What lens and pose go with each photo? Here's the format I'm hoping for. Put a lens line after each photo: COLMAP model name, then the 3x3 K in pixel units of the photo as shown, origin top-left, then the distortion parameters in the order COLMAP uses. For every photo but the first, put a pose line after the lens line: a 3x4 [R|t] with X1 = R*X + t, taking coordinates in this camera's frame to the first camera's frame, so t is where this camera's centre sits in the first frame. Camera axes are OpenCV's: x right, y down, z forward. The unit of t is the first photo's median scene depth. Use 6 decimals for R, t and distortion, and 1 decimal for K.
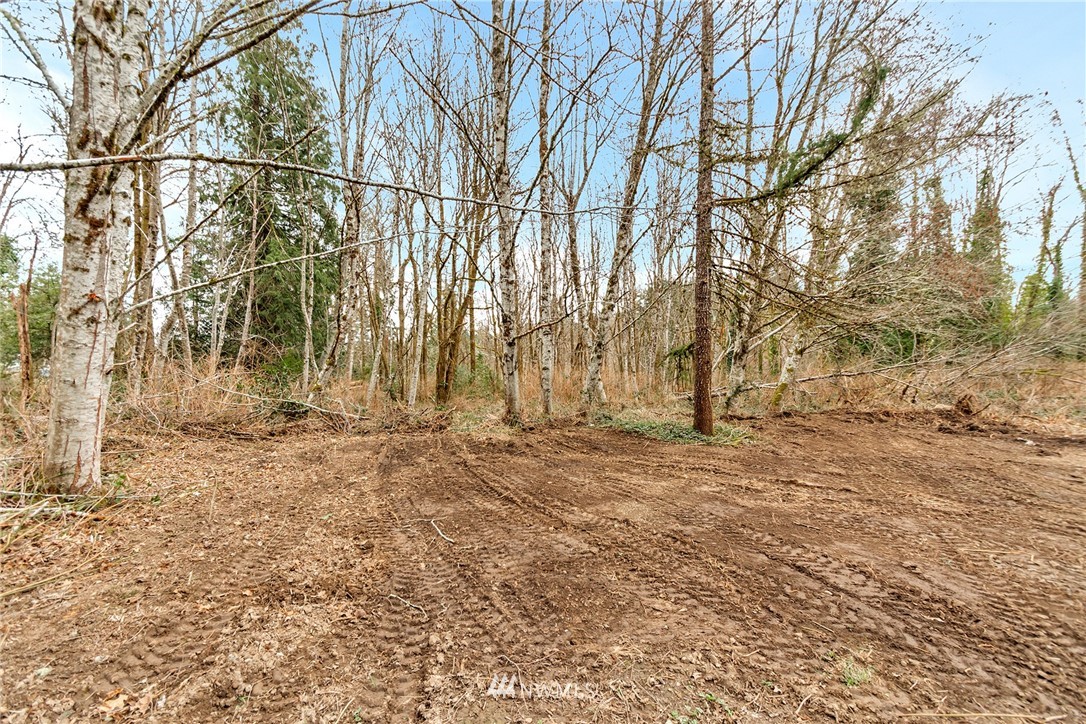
lens RADIAL K [[493.7, 0, 543.0], [0, 493.7, 362.0], [0, 0, 1]] dist [-0.001336, -0.000443]
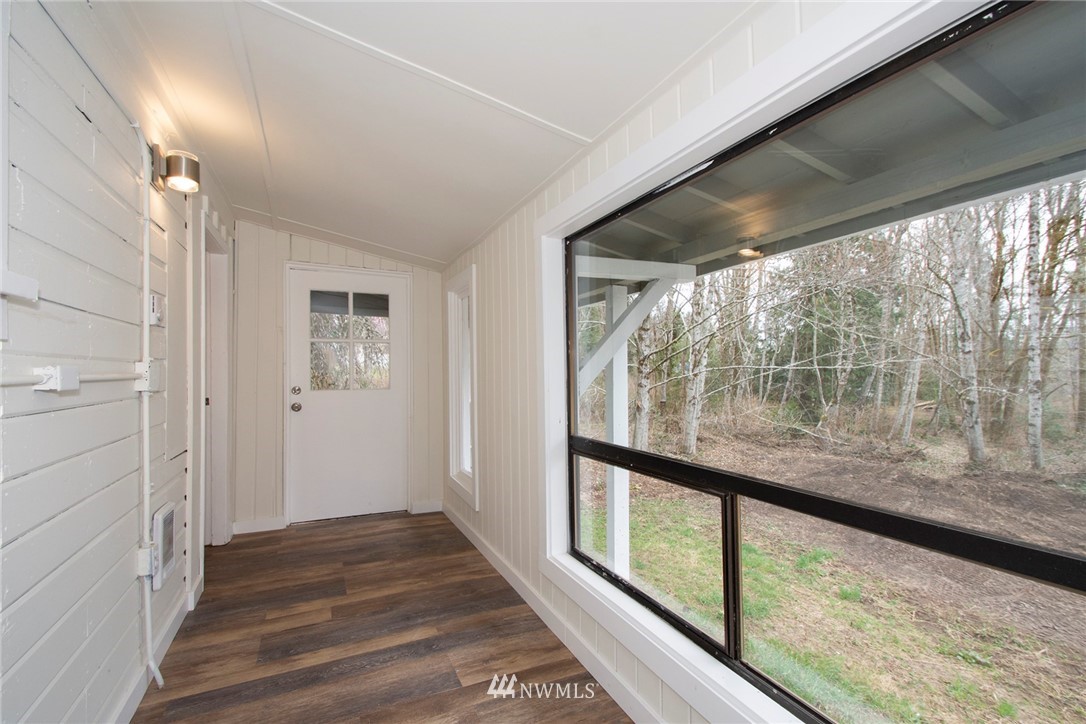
lens RADIAL K [[493.7, 0, 543.0], [0, 493.7, 362.0], [0, 0, 1]] dist [-0.001336, -0.000443]
pose [[0.449832, 0.017503, -0.892942, 0.614937], [-0.017058, 0.999794, 0.011004, -0.149233], [0.892950, 0.010282, 0.450038, -0.543481]]
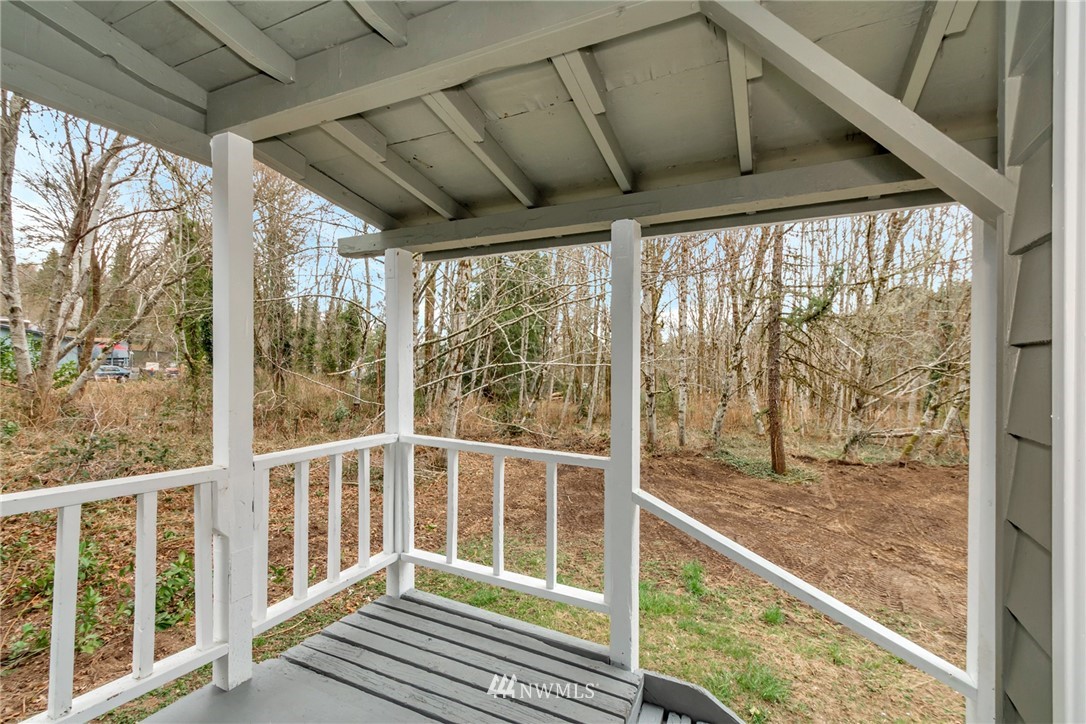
lens RADIAL K [[501.3, 0, 531.7], [0, 501.3, 363.4], [0, 0, 1]] dist [-0.015519, -0.000519]
pose [[0.911619, 0.031557, -0.409823, 0.242856], [-0.034719, 0.999397, -0.000275, -0.133044], [0.409567, 0.014479, 0.912165, -0.543805]]
